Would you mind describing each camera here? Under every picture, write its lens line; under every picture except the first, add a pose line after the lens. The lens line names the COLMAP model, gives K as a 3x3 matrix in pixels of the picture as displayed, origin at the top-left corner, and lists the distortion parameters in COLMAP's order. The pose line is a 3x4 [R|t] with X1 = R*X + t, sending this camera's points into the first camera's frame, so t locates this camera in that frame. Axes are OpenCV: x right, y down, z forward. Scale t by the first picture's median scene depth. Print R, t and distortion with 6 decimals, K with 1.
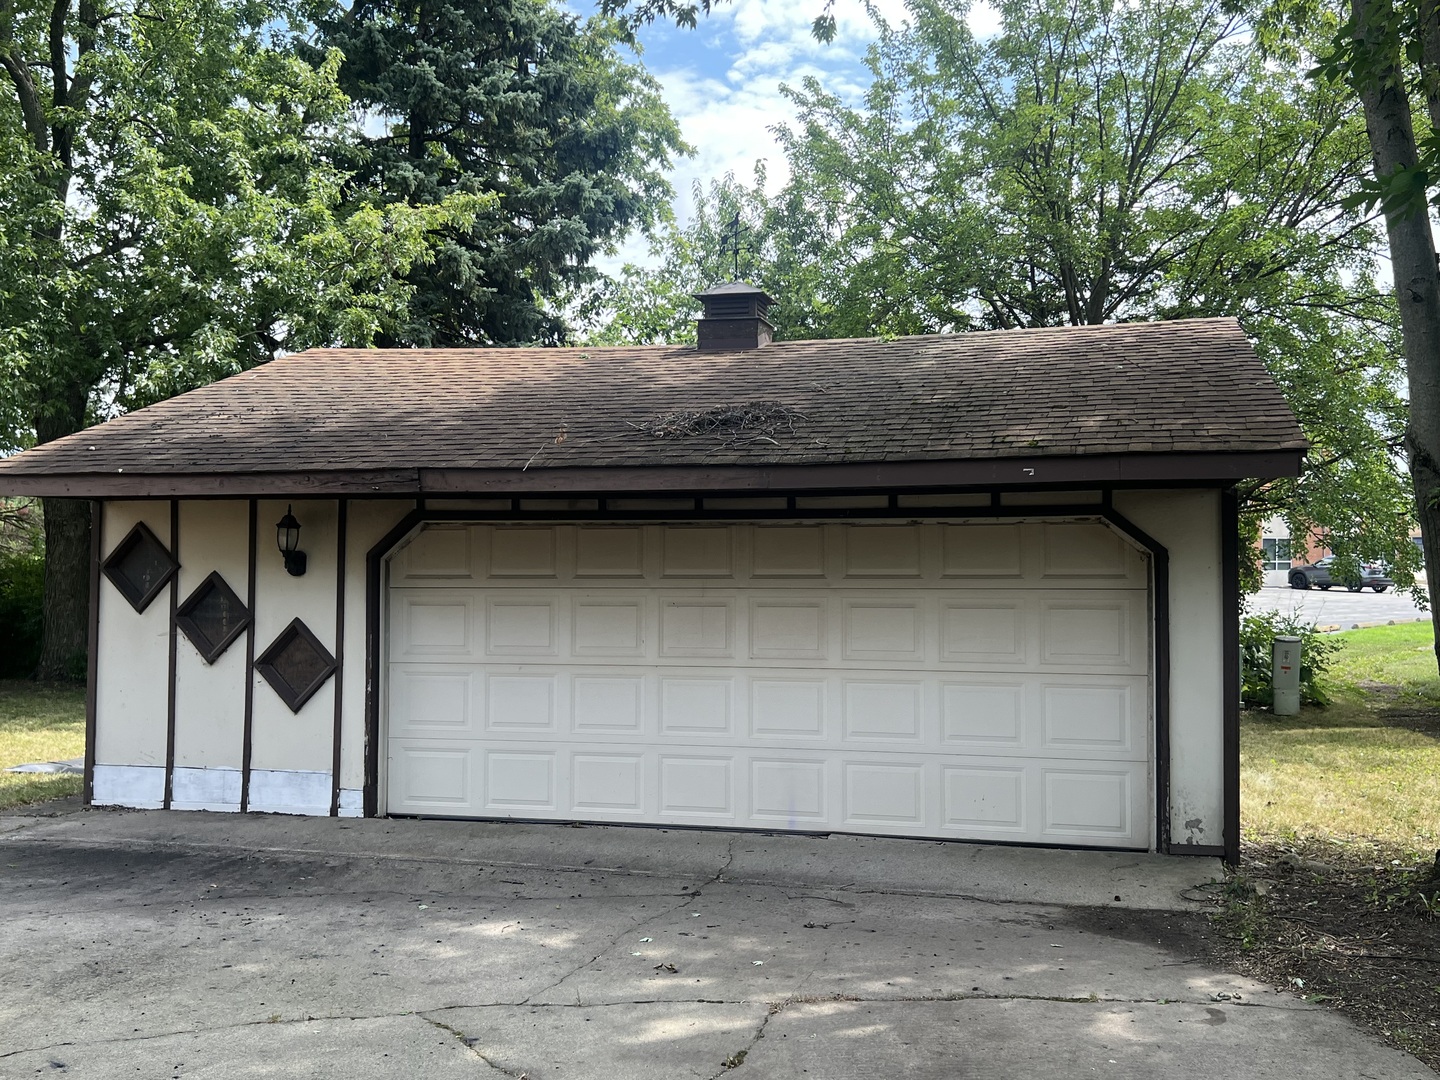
lens RADIAL K [[1380.7, 0, 721.4], [0, 1380.7, 539.9], [0, 0, 1]] dist [0.004845, 0.000000]
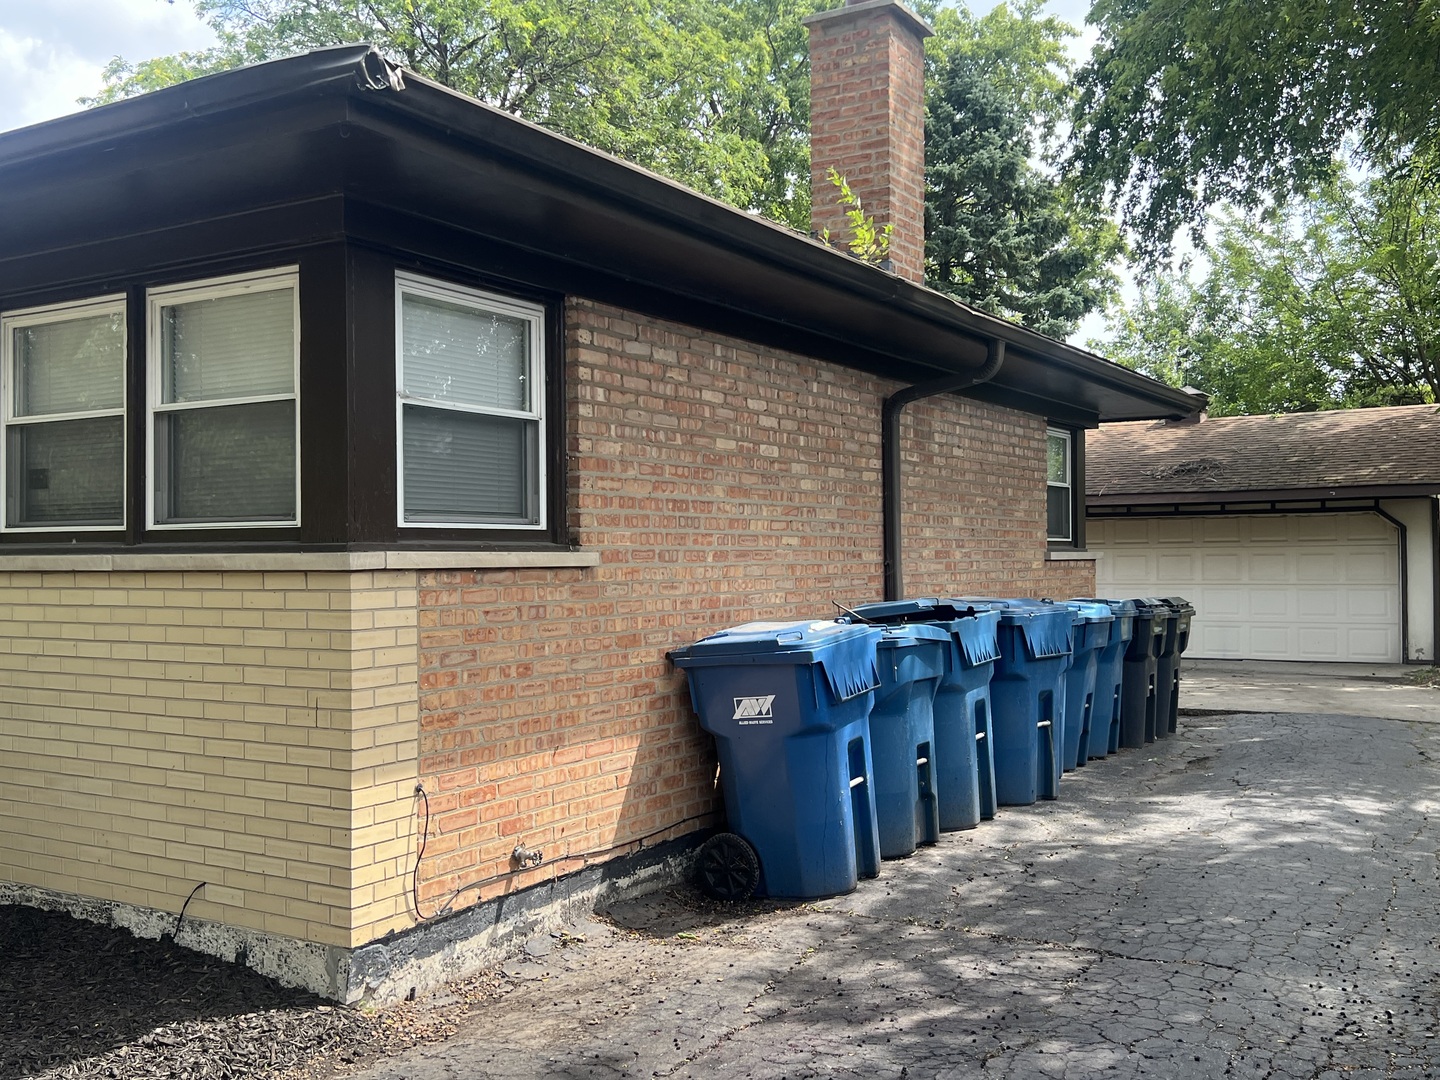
lens RADIAL K [[1380.7, 0, 716.6], [0, 1380.7, 539.9], [0, 0, 1]] dist [0.004845, 0.000000]
pose [[0.958884, -0.011006, -0.283585, -0.091735], [0.010977, 0.999938, -0.001691, 0.017680], [0.283587, -0.001491, 0.958945, -1.231477]]
